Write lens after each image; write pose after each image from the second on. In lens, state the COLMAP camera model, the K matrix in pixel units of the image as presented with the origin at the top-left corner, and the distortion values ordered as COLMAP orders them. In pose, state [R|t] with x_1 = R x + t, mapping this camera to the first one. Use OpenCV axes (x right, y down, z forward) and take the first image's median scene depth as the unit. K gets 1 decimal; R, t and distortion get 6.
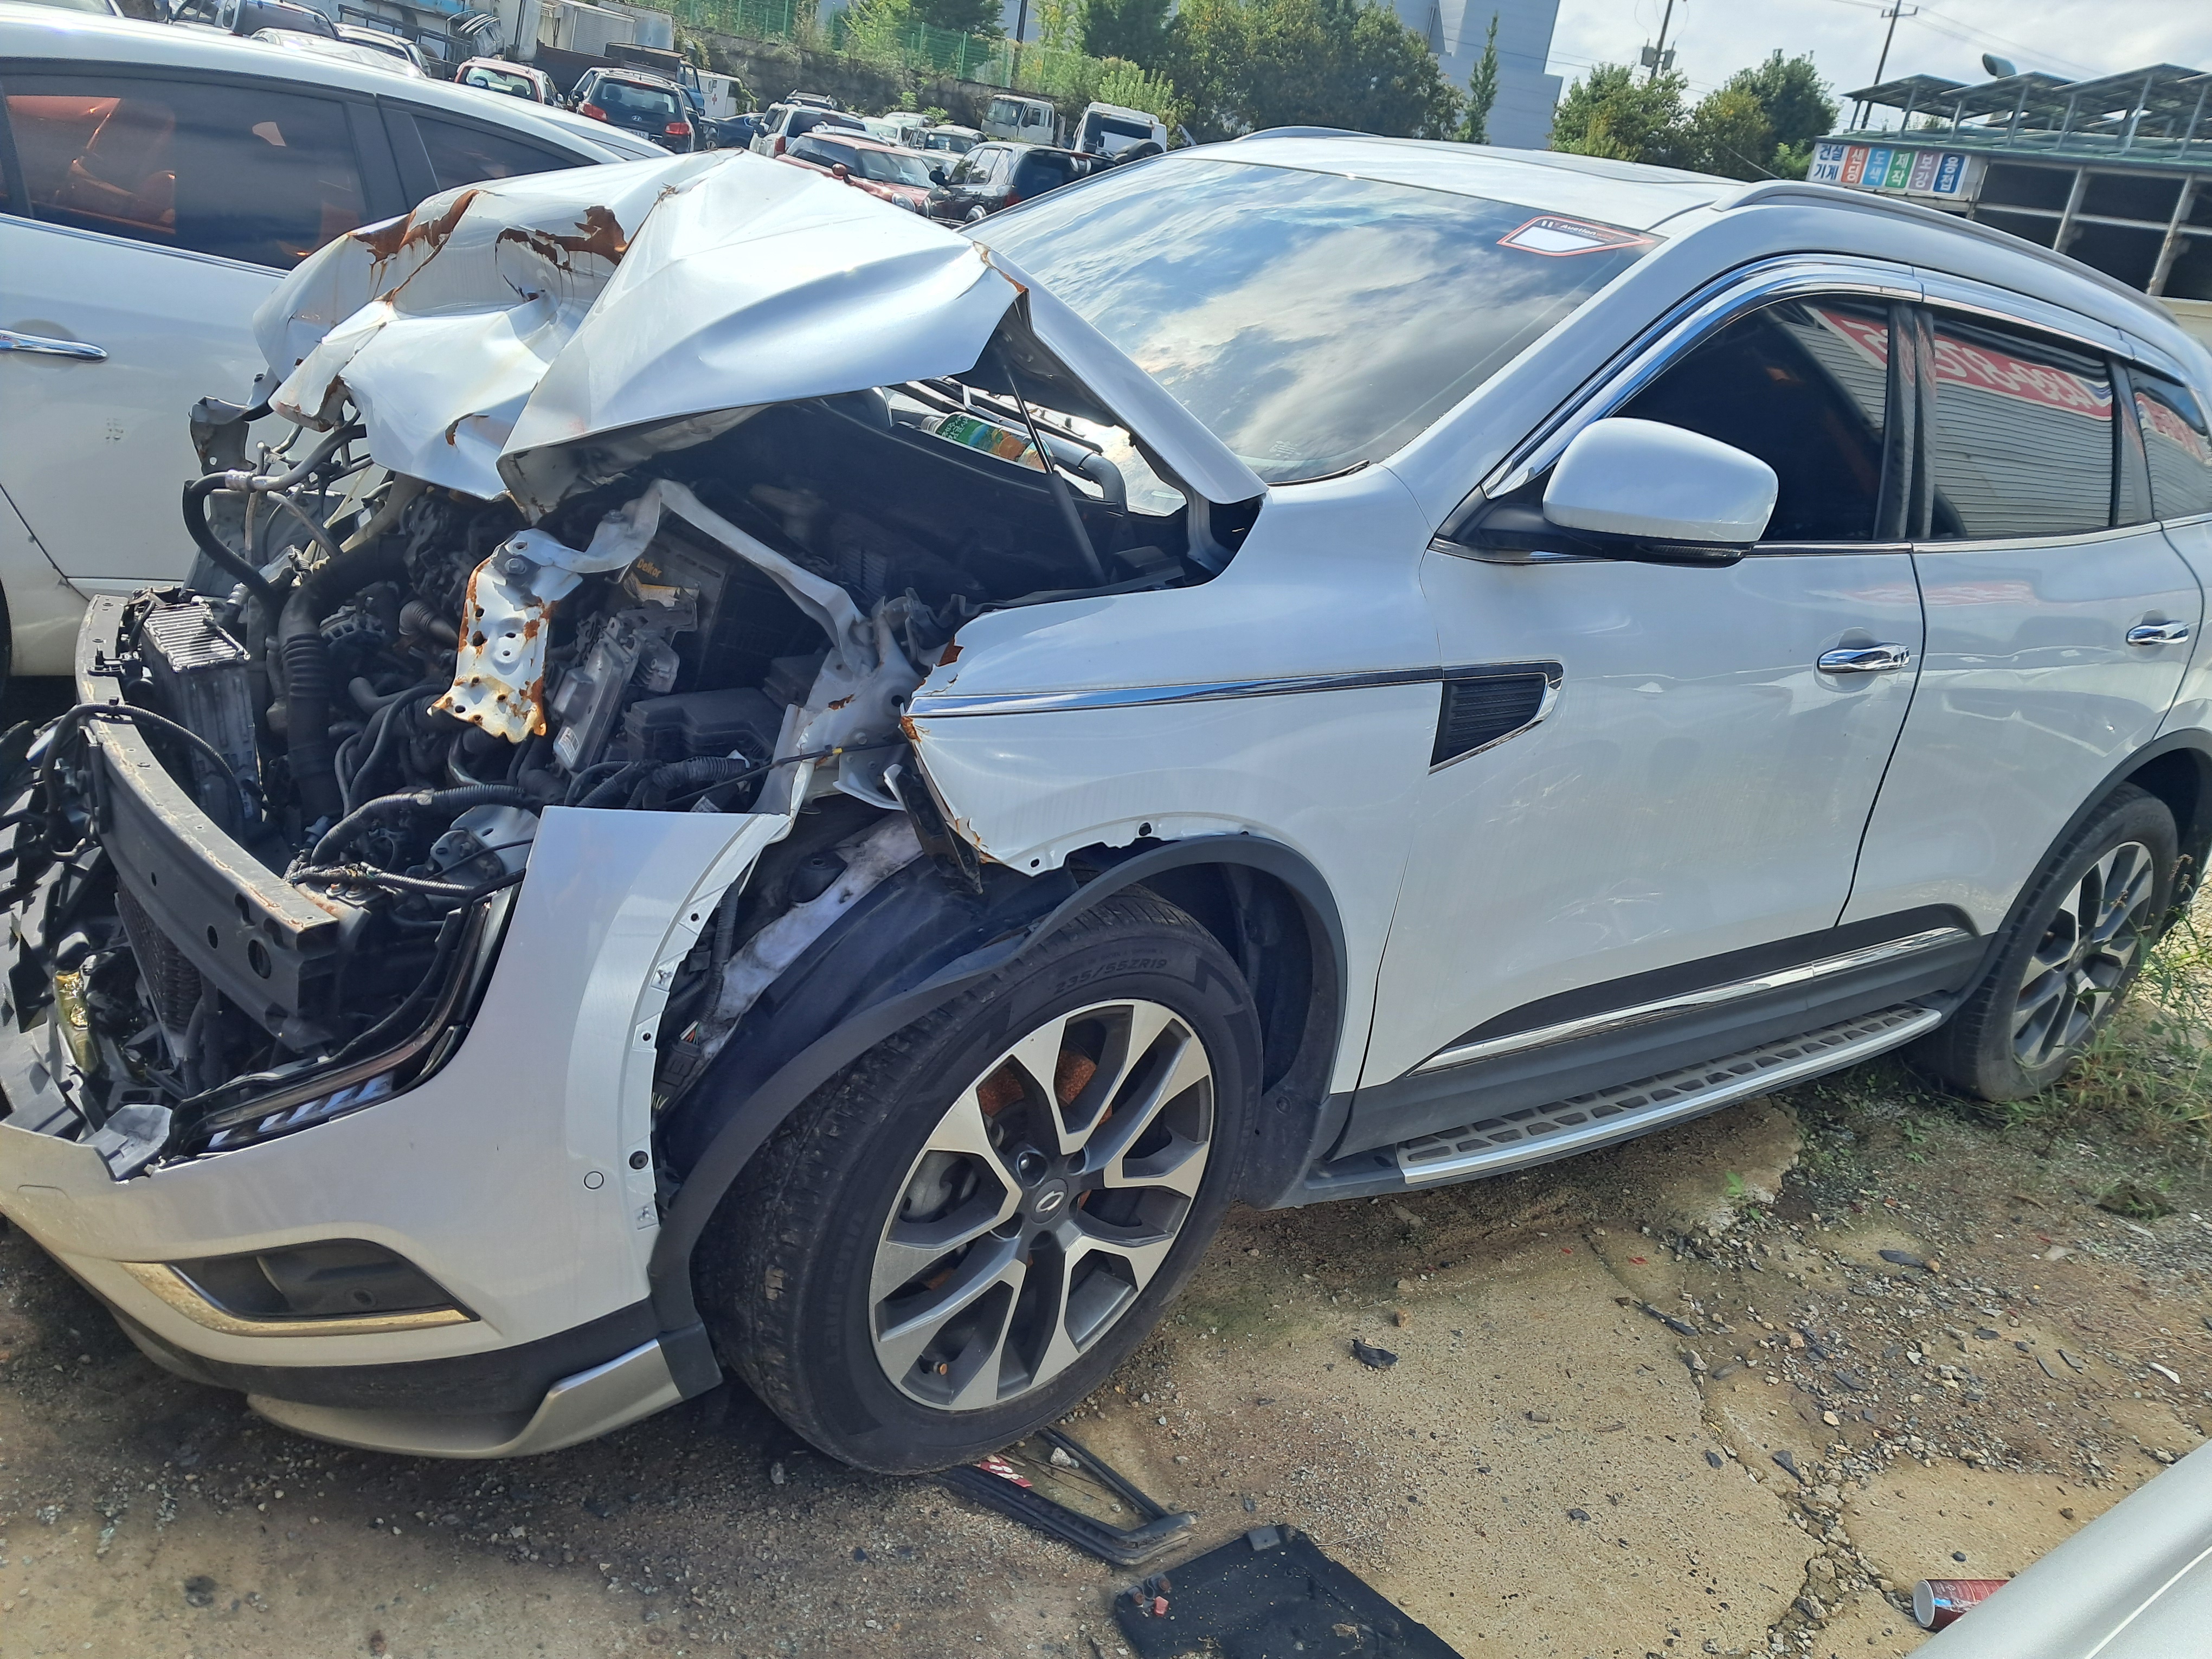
lens RADIAL K [[1735.0, 0, 1112.2], [0, 1735.0, 833.3], [0, 0, 1]] dist [0.018685, -0.019477]
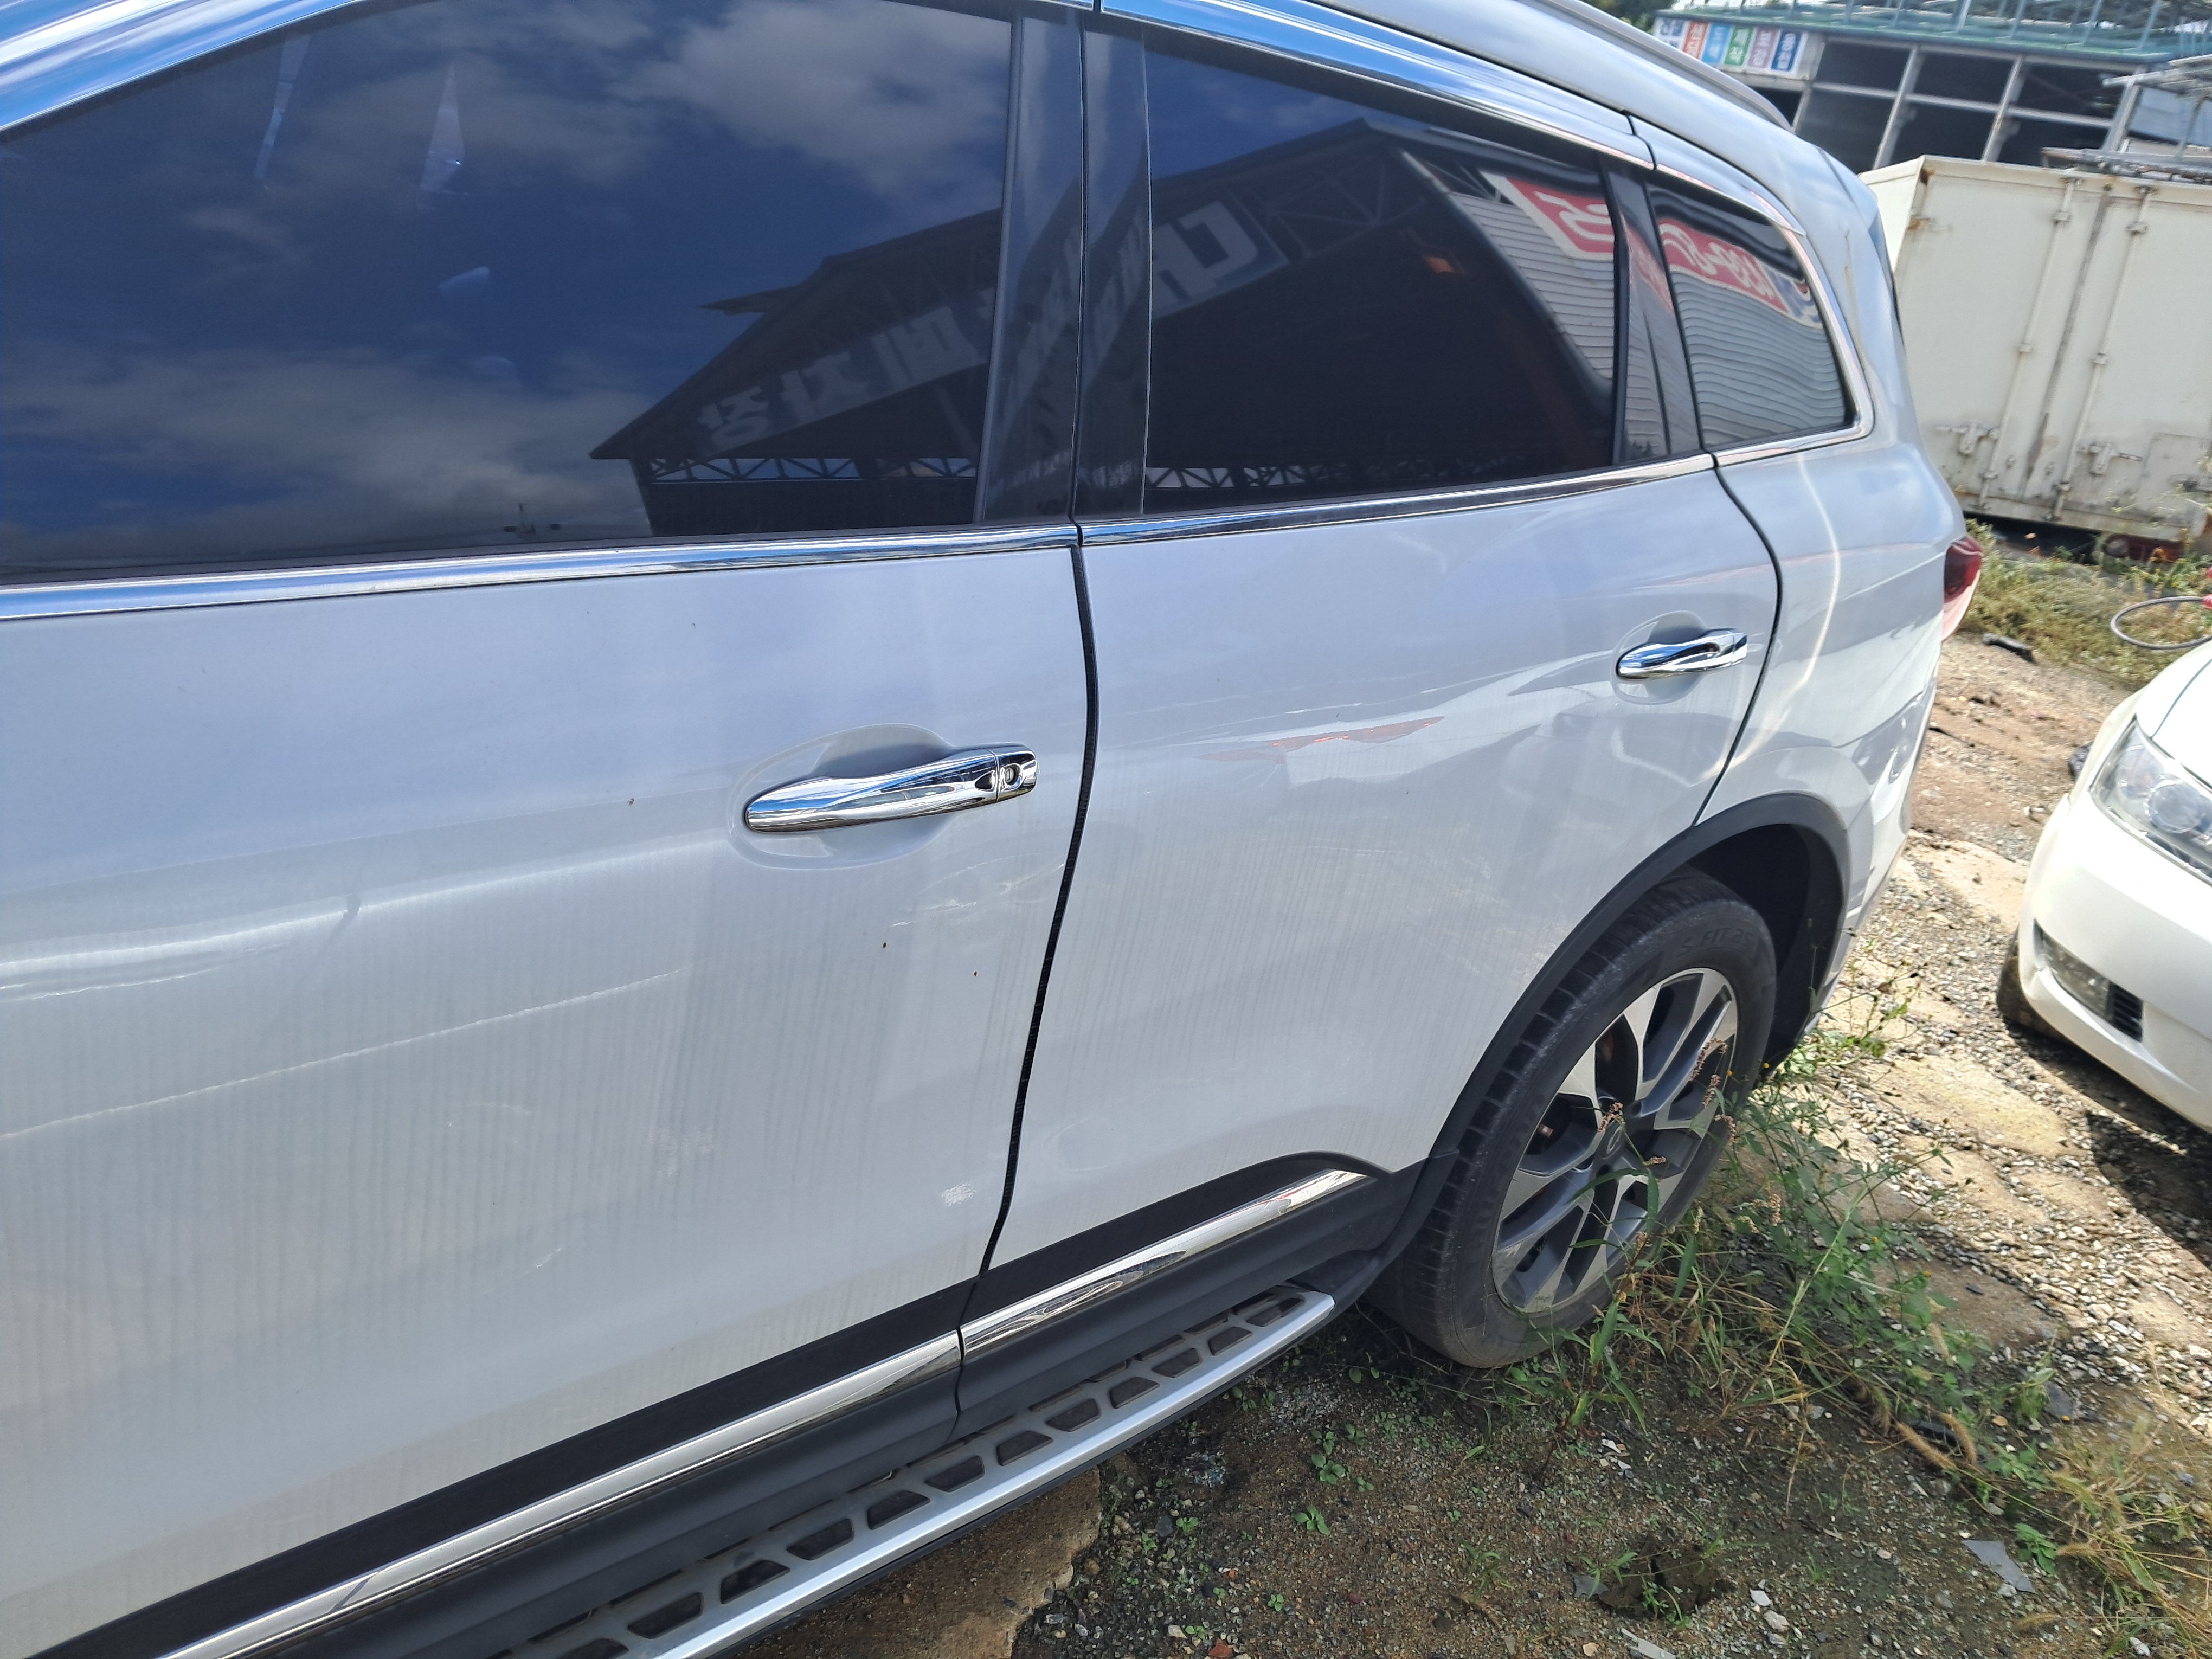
lens RADIAL K [[1735.0, 0, 1112.2], [0, 1735.0, 819.8], [0, 0, 1]] dist [0.018685, -0.019477]
pose [[0.997097, -0.016164, 0.074404, 0.473889], [0.011944, 0.998313, 0.056821, -0.122444], [-0.075197, -0.055768, 0.995608, 0.564760]]
